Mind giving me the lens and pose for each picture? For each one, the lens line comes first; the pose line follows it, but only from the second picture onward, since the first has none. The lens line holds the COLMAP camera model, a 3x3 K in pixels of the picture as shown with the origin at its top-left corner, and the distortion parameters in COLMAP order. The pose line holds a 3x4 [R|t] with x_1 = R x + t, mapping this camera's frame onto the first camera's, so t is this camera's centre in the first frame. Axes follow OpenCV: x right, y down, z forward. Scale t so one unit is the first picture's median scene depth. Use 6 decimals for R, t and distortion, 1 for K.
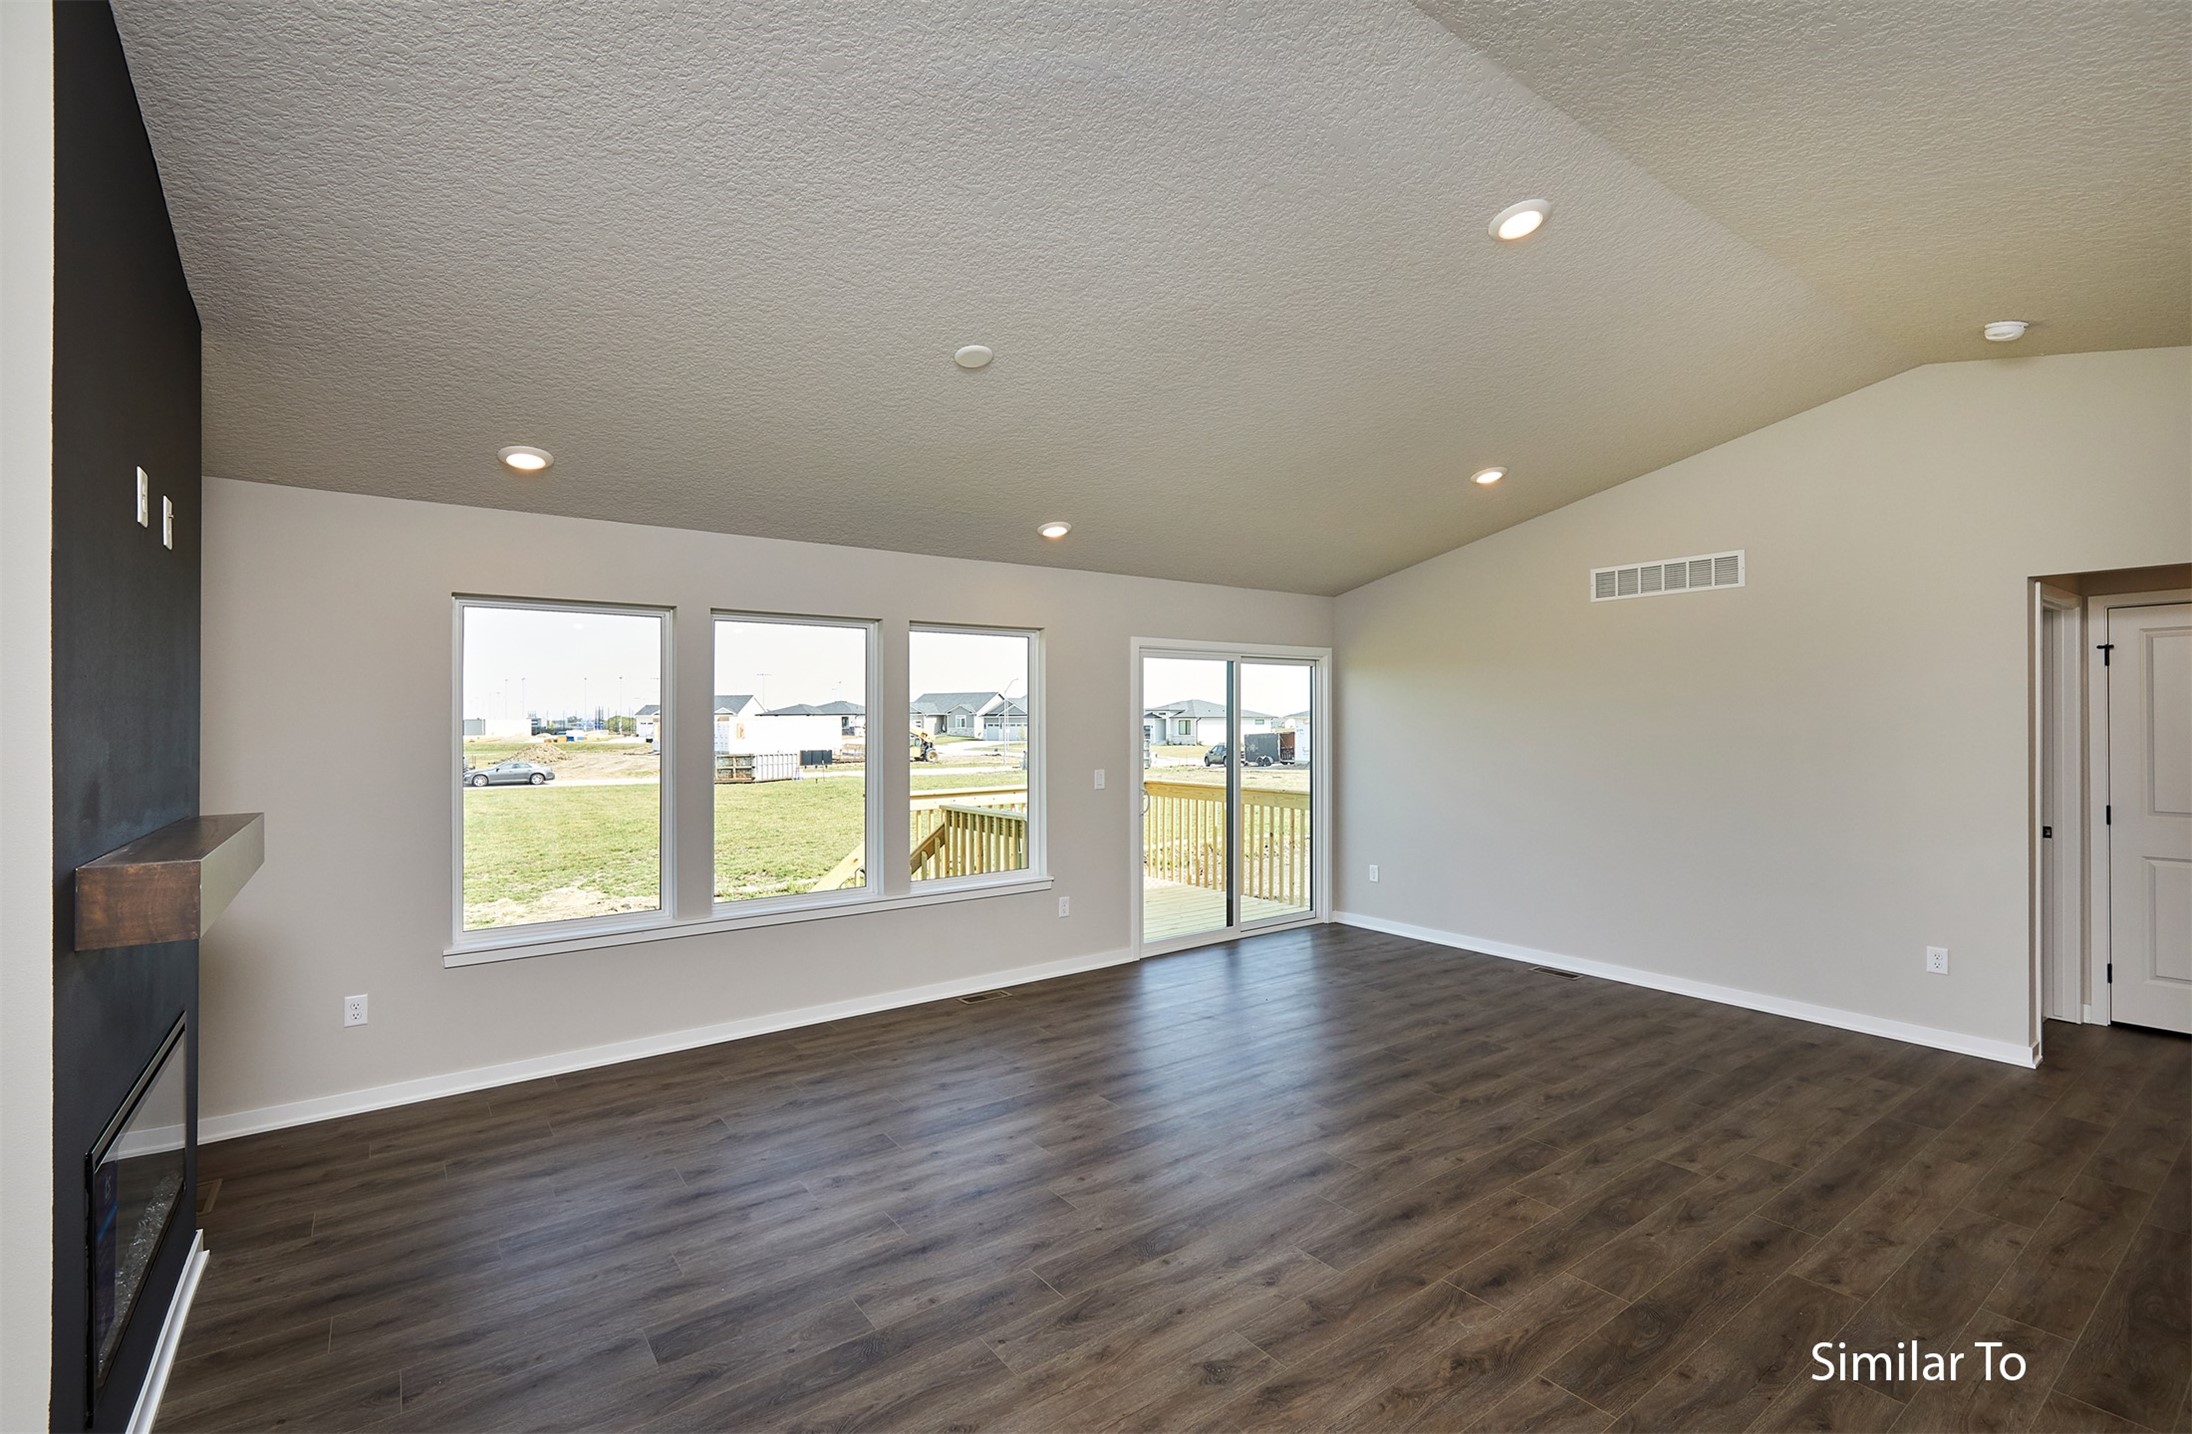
lens RADIAL K [[971.2, 0, 1102.5], [0, 971.2, 710.4], [0, 0, 1]] dist [0.003809, 0.000257]
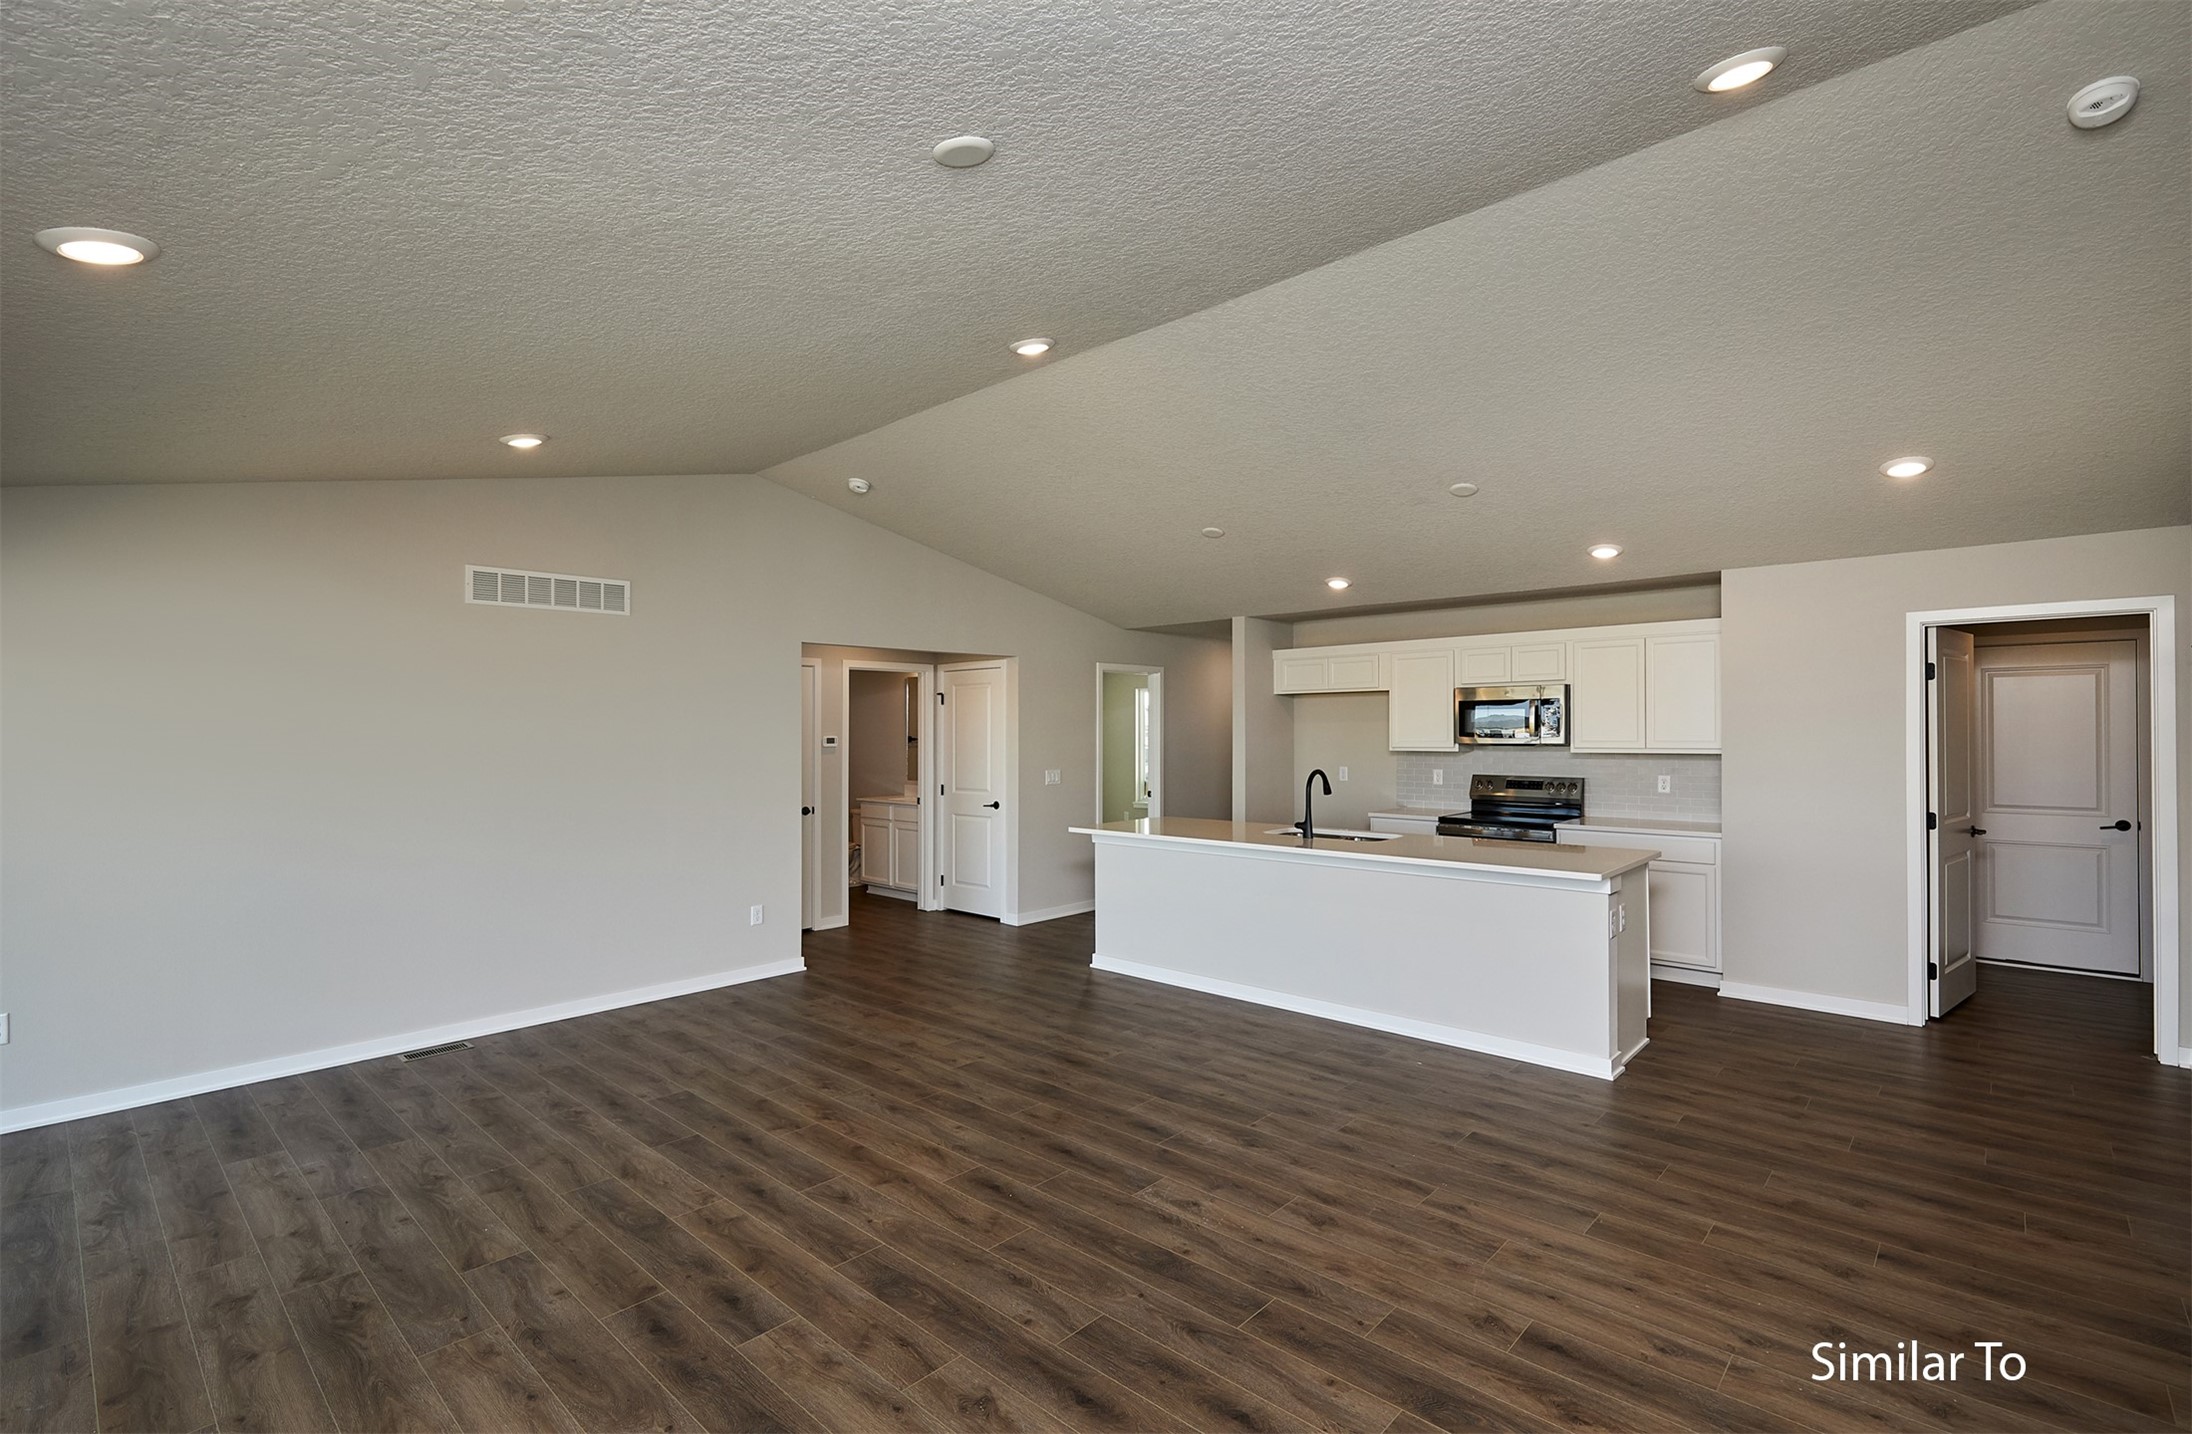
lens RADIAL K [[978.0, 0, 1107.2], [0, 978.0, 725.1], [0, 0, 1]] dist [0.002593, -0.000008]
pose [[-0.190173, 0.013145, 0.981663, -0.663353], [-0.001442, 0.999906, -0.013669, 0.009858], [-0.981750, -0.004015, -0.190136, 0.888403]]
